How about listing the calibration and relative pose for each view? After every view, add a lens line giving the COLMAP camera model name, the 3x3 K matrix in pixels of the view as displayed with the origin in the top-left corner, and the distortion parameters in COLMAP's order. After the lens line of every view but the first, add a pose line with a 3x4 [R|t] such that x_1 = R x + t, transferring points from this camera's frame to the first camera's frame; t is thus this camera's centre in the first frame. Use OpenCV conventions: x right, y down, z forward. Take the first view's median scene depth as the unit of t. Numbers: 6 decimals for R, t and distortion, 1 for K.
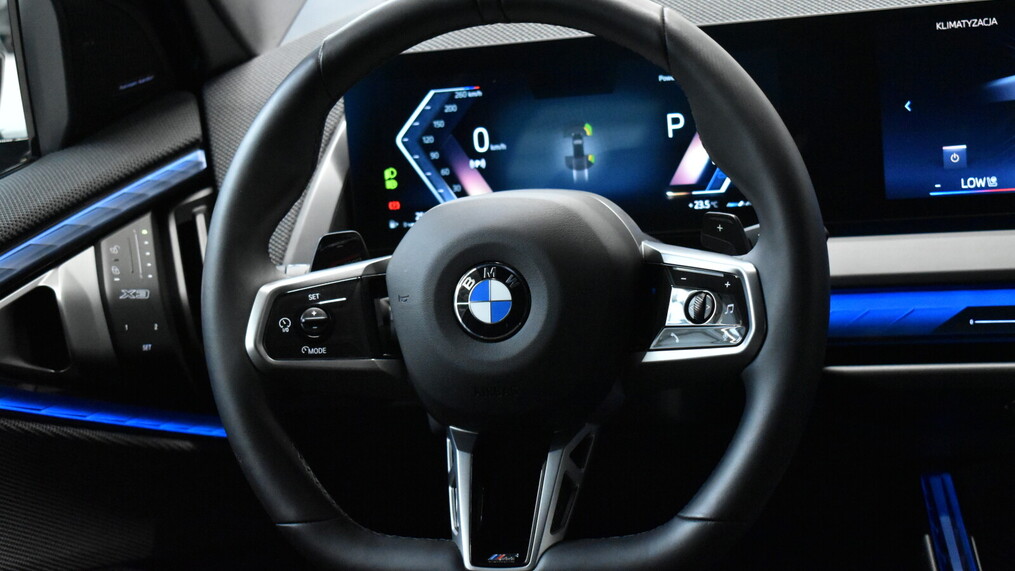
lens RADIAL K [[1769.7, 0, 505.4], [0, 1769.7, 284.7], [0, 0, 1]] dist [-0.040025, 0.000000]
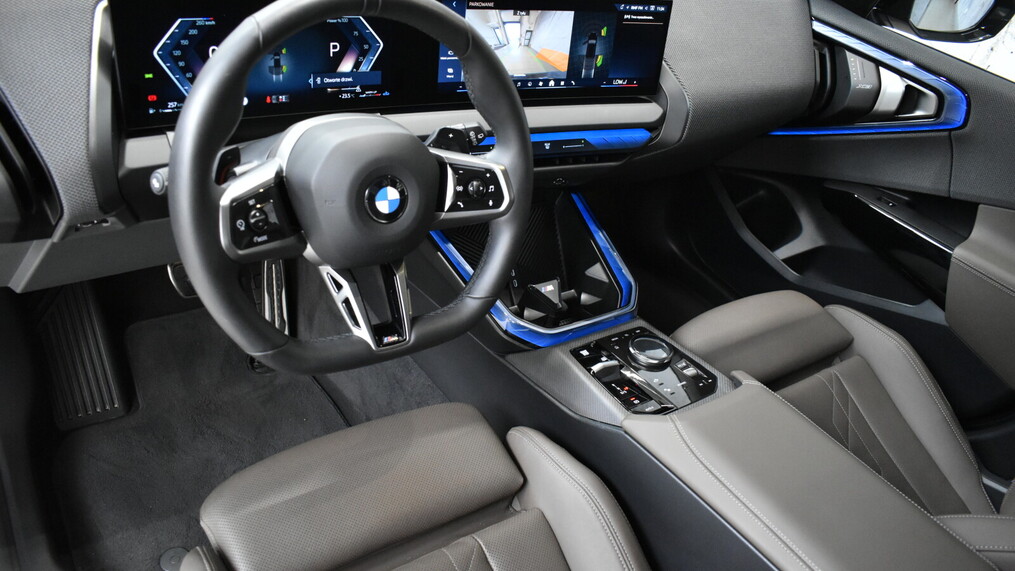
lens RADIAL K [[771.7, 0, 509.6], [0, 771.7, 282.7], [0, 0, 1]] dist [-0.023953, 0.009887]
pose [[0.627431, -0.224796, 0.745518, -0.455472], [-0.056280, 0.941826, 0.331354, -0.151221], [-0.776635, -0.249860, 0.578280, 0.431934]]
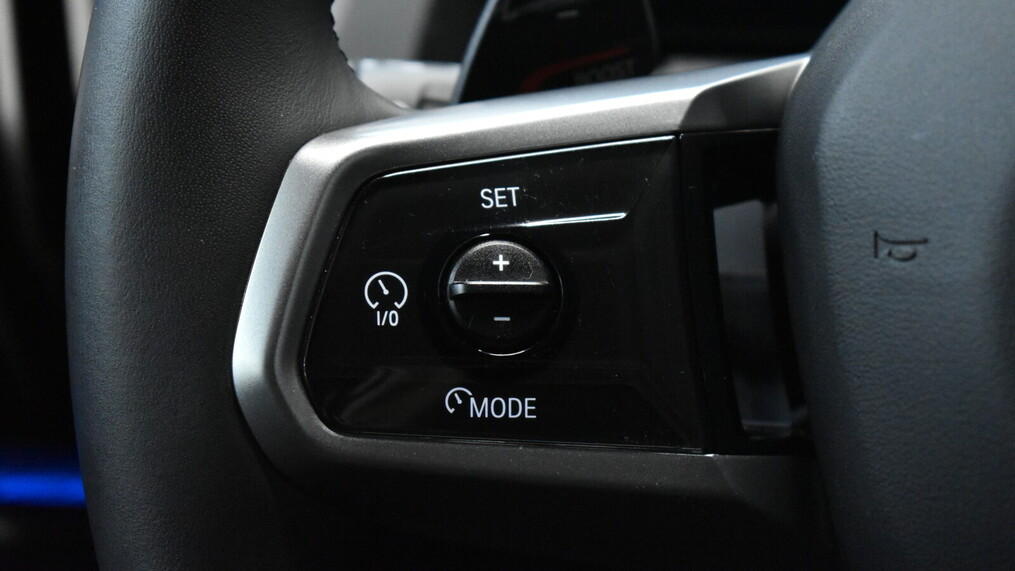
lens RADIAL K [[2460.5, 0, 507.3], [0, 2460.5, 286.2], [0, 0, 1]] dist [0.025401, 0.000000]
pose [[0.996755, 0.079612, 0.011910, -0.107628], [-0.080295, 0.993800, 0.076903, -0.008061], [-0.005713, -0.077610, 0.996967, 0.617889]]
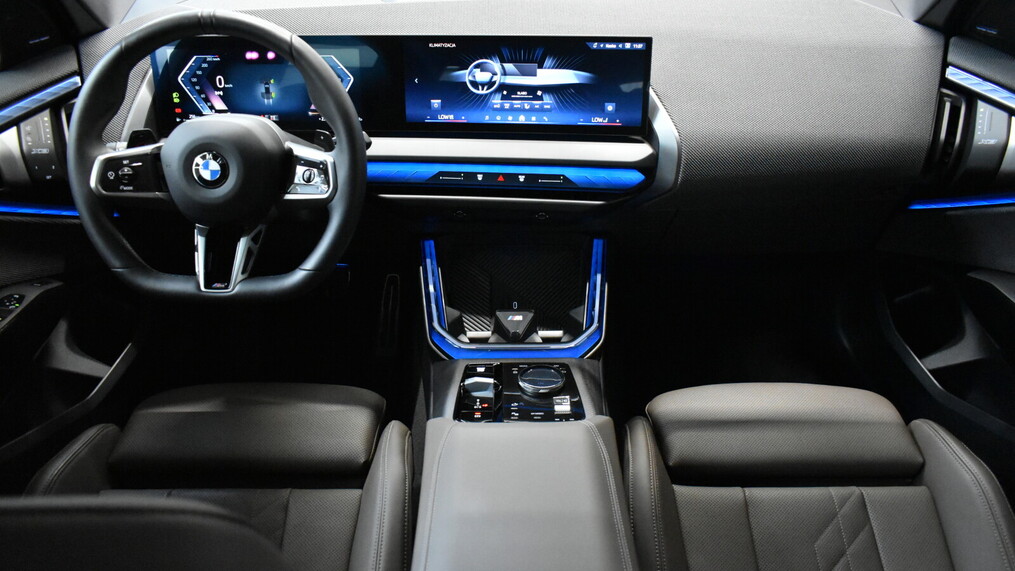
lens RADIAL K [[771.7, 0, 509.1], [0, 771.7, 282.3], [0, 0, 1]] dist [-0.023953, 0.009887]
pose [[0.963477, -0.006219, 0.267718, 0.083844], [-0.050781, 0.977348, 0.205456, -0.062501], [-0.262932, -0.211547, 0.941337, -0.011162]]
